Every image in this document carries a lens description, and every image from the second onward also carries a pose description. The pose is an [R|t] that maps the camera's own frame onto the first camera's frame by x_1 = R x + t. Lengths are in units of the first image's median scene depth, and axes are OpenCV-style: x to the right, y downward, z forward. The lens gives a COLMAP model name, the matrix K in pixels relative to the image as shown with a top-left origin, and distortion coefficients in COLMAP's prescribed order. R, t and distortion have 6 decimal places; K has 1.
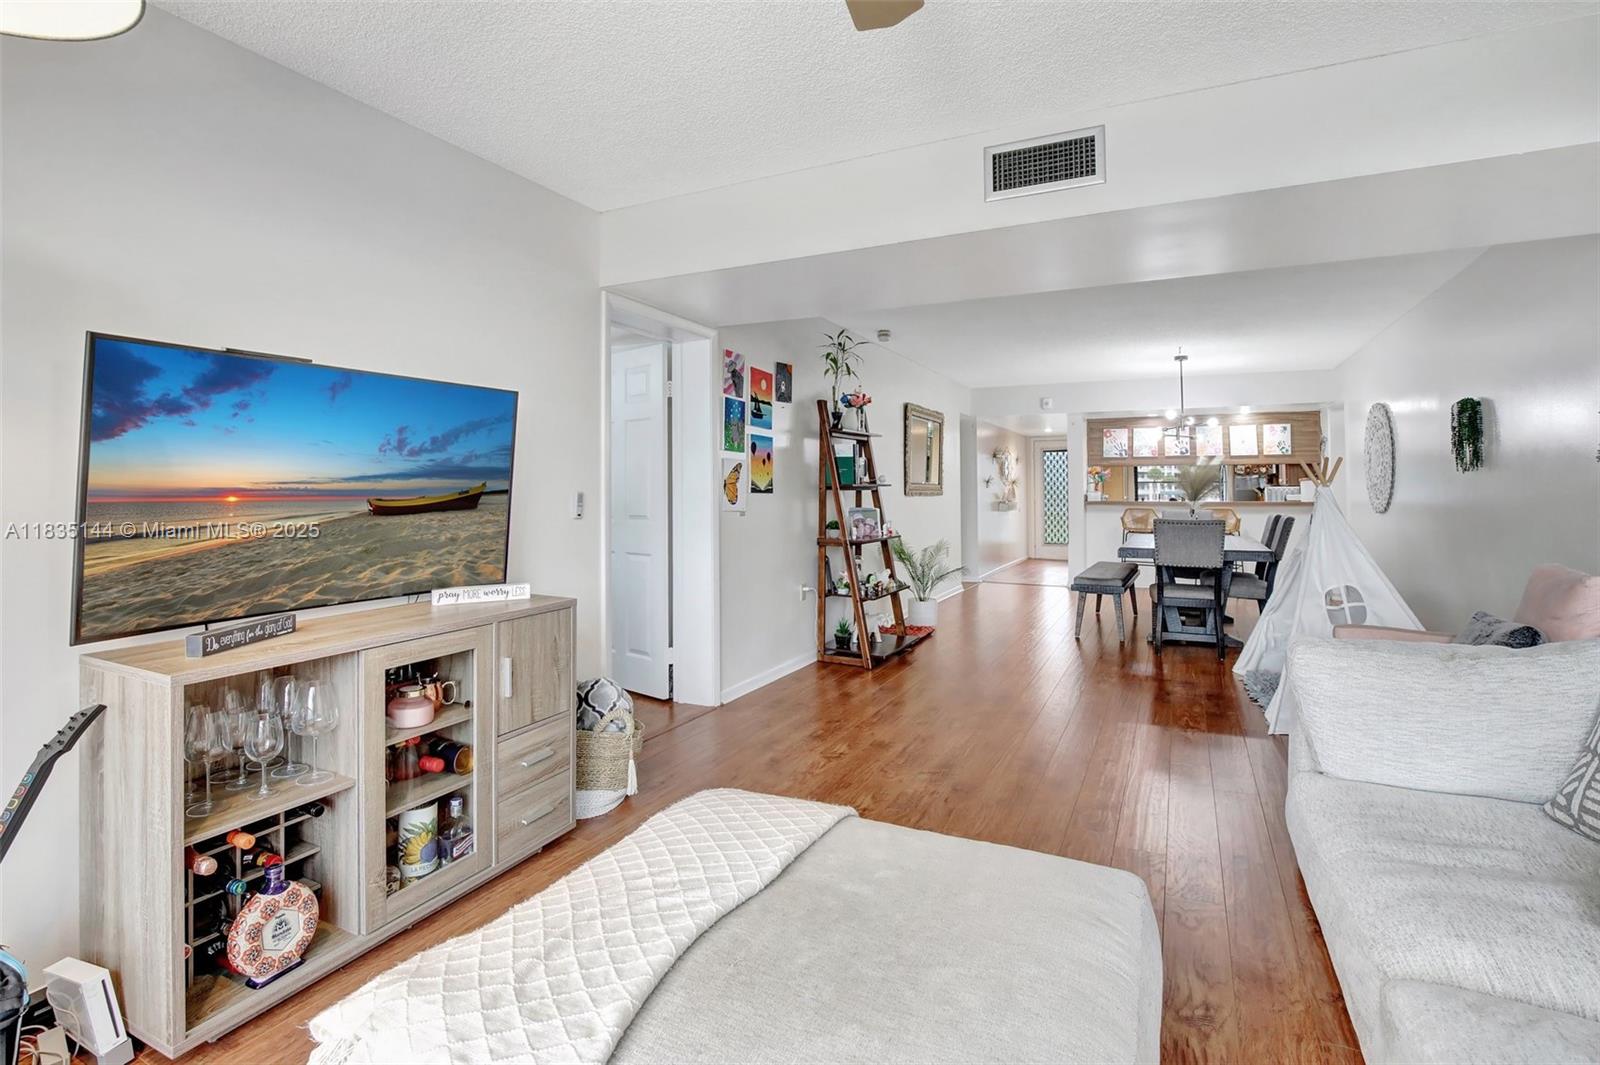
lens RADIAL K [[761.6, 0, 801.1], [0, 761.6, 477.4], [0, 0, 1]] dist [-0.031498, -0.000226]
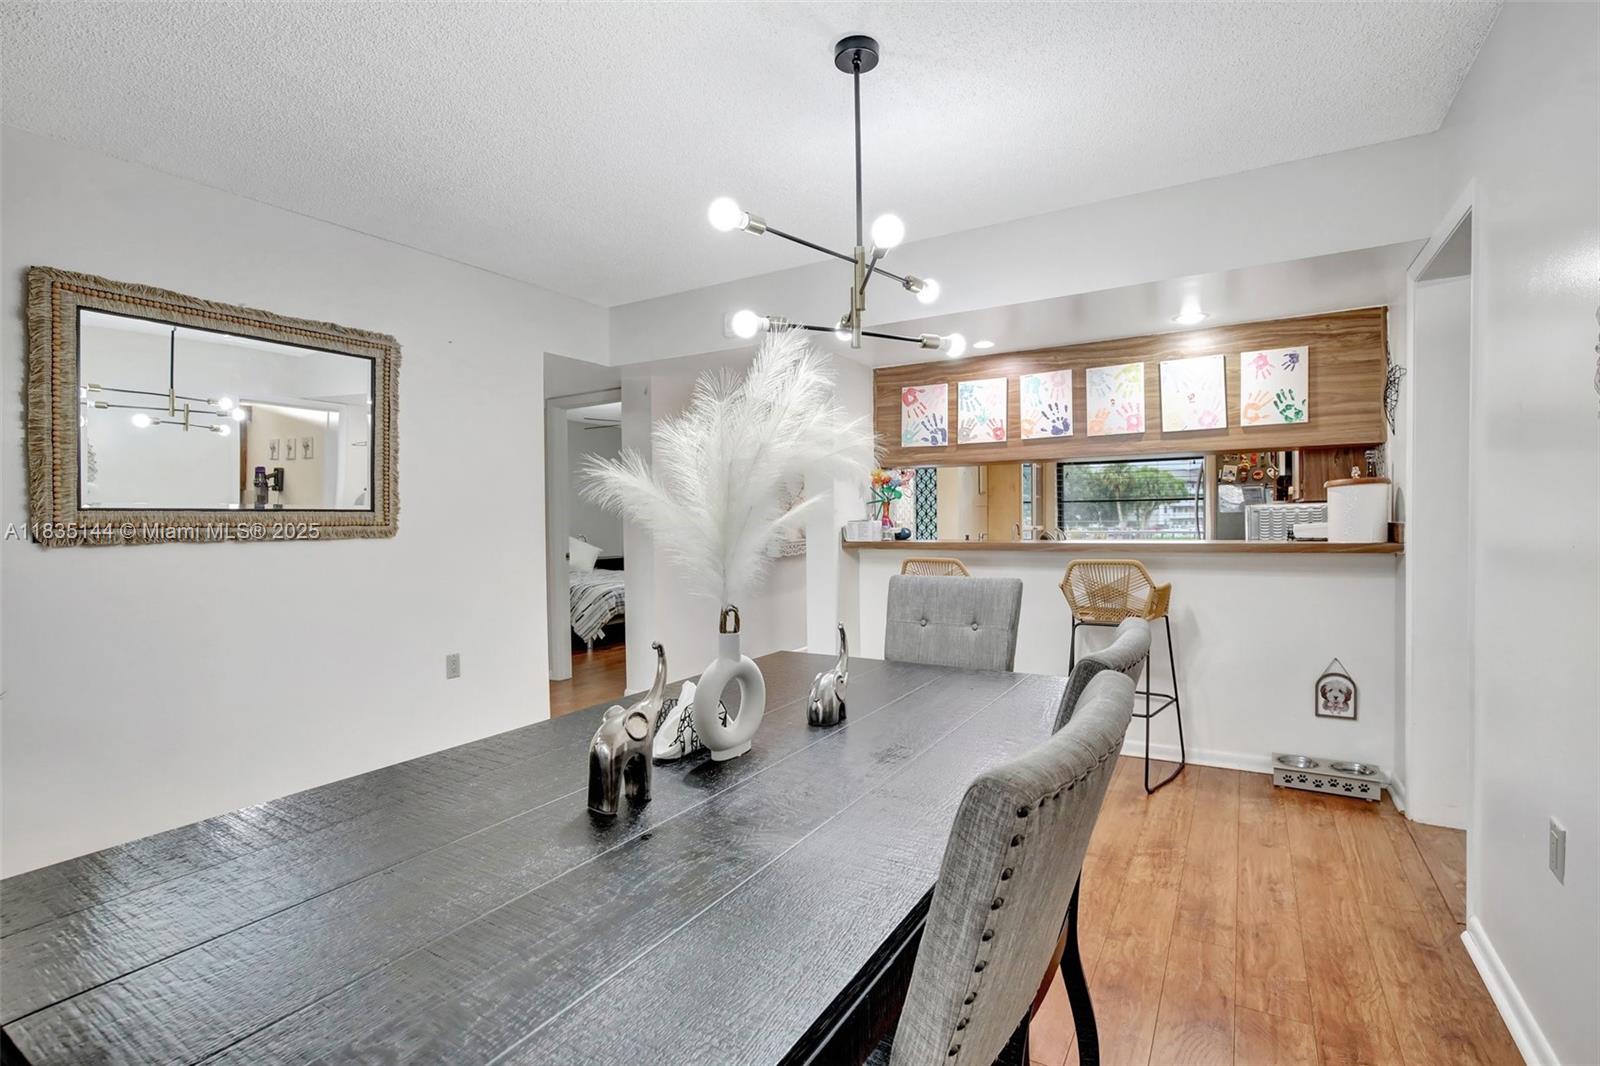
lens RADIAL K [[739.0, 0, 805.6], [0, 739.0, 527.4], [0, 0, 1]] dist [-0.039385, 0.009380]
pose [[0.996651, -0.011883, -0.080907, 0.657321], [0.014259, 0.999482, 0.028856, 0.015993], [0.080522, -0.029913, 0.996304, 0.936426]]
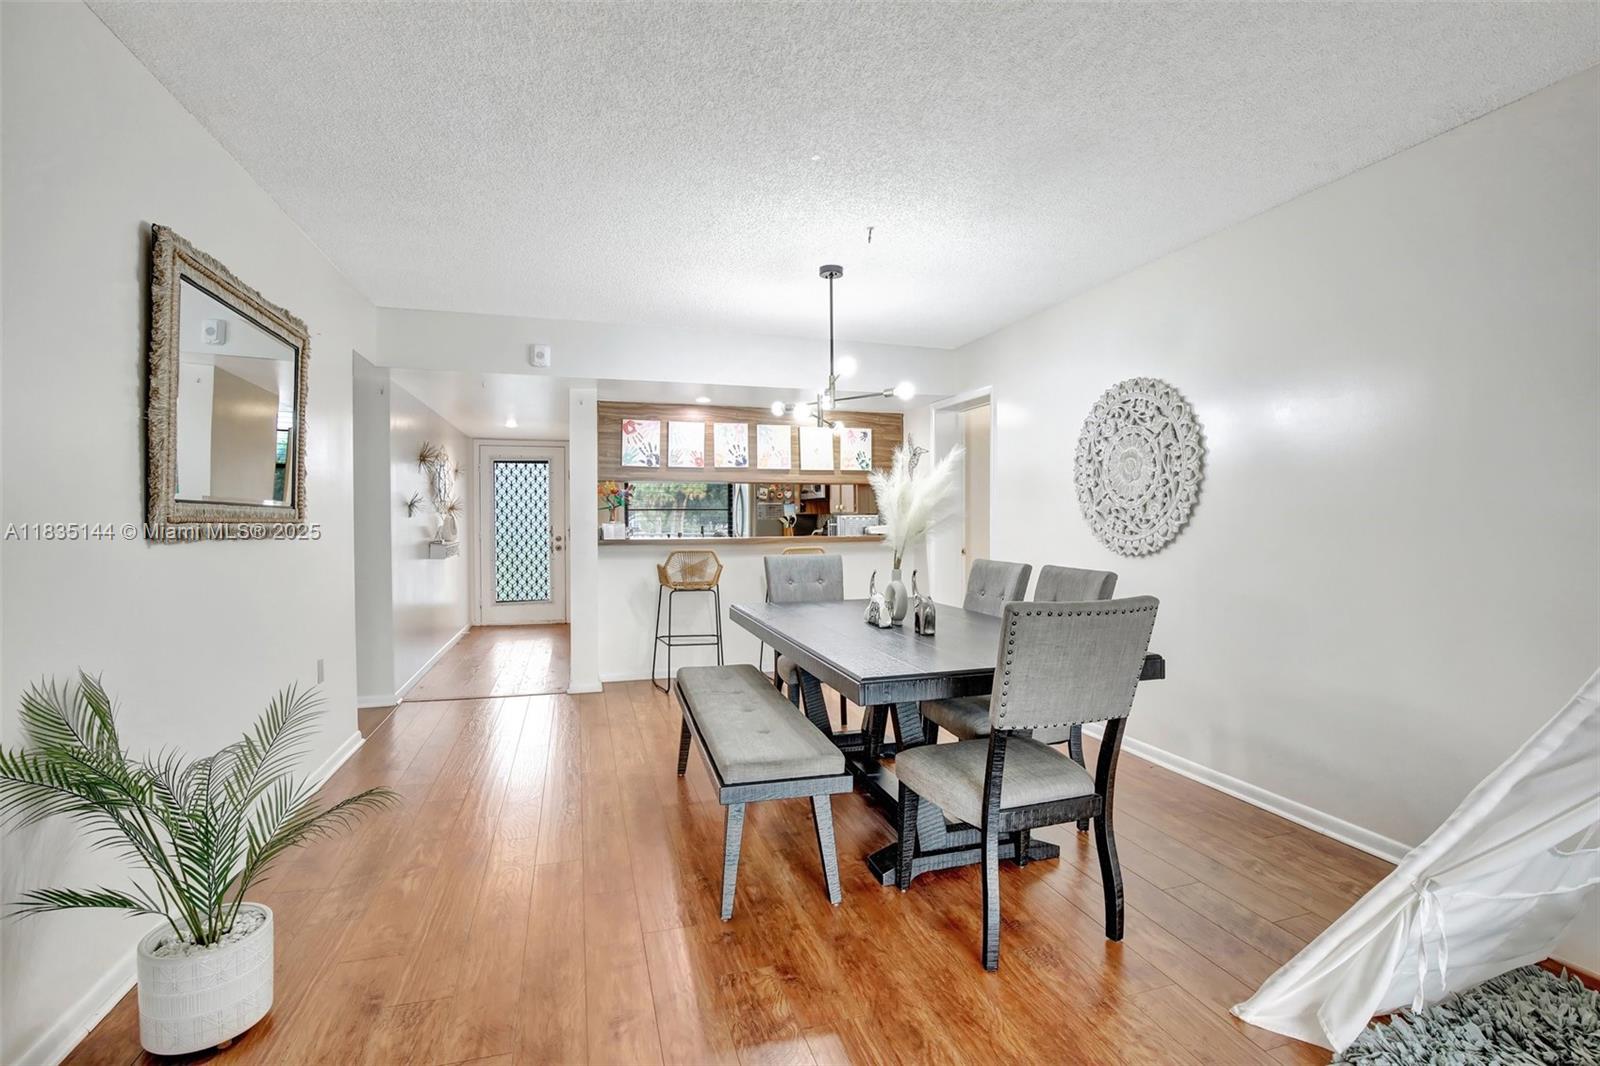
lens RADIAL K [[739.0, 0, 805.6], [0, 739.0, 527.4], [0, 0, 1]] dist [-0.039385, 0.009380]
pose [[0.719152, -0.010204, 0.694778, 0.168418], [-0.007599, 0.999717, 0.022548, 0.013915], [-0.694811, -0.021495, 0.718871, 0.832964]]
